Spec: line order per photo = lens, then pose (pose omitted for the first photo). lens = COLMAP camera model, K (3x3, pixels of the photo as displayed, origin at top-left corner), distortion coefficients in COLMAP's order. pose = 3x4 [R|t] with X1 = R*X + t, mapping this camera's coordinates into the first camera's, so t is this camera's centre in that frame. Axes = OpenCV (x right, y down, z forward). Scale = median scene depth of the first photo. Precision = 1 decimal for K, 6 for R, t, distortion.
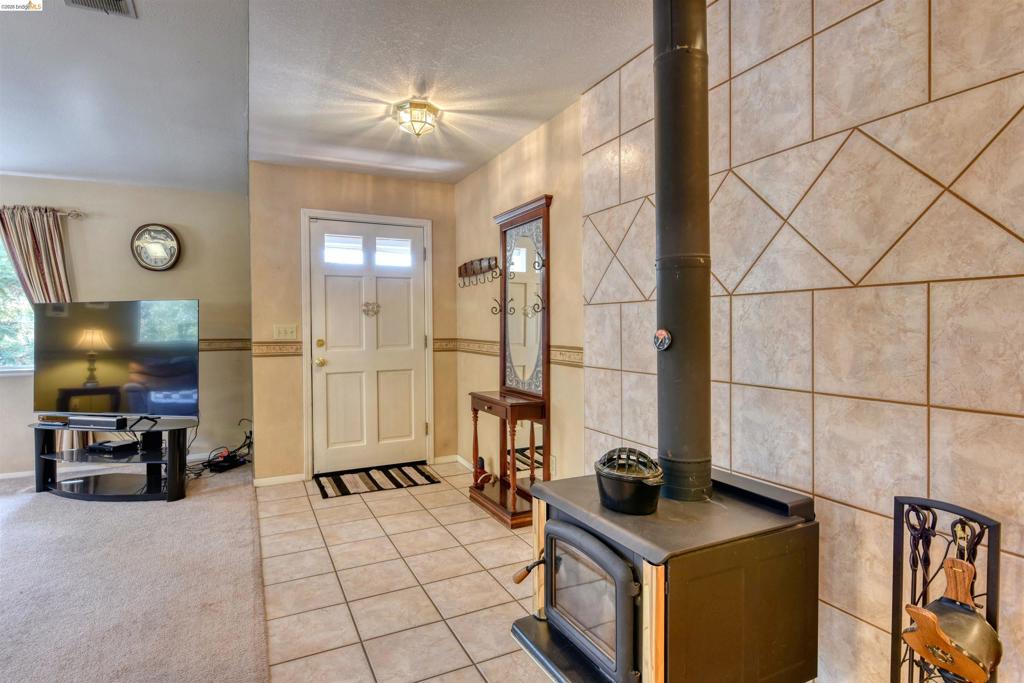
lens RADIAL K [[533.5, 0, 512.0], [0, 533.5, 341.5], [0, 0, 1]] dist [0.000937, 0.000075]
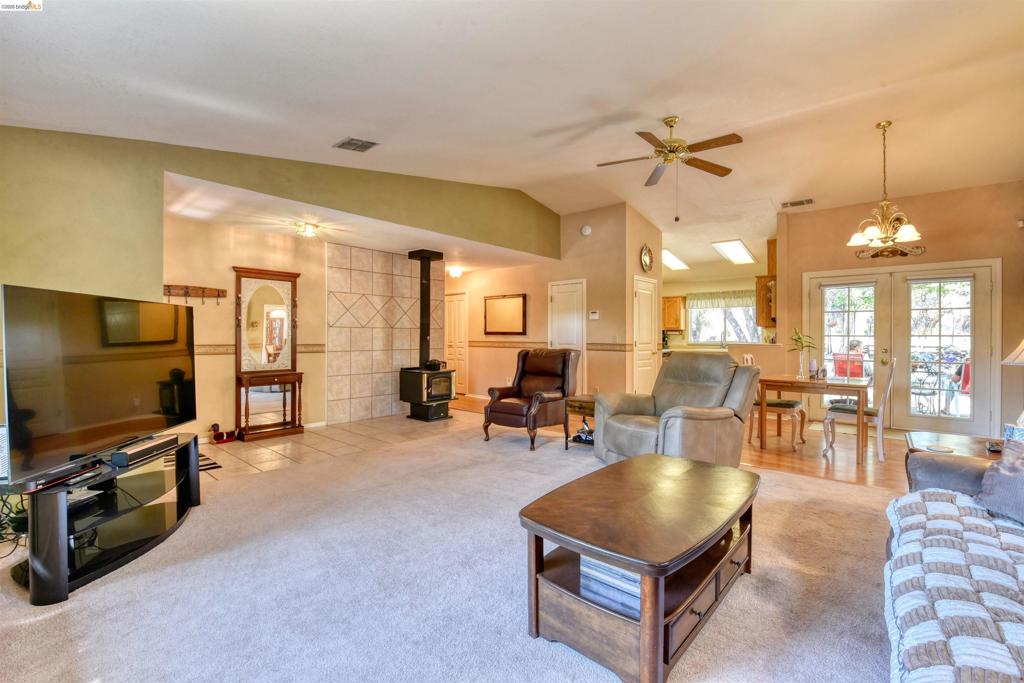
lens RADIAL K [[442.6, 0, 518.6], [0, 442.6, 336.4], [0, 0, 1]] dist [0.001391, -0.011114]
pose [[-0.383833, 0.004019, 0.923394, -1.932809], [0.026521, 0.999626, 0.006673, -0.013015], [-0.923022, 0.027051, -0.383796, 0.896541]]
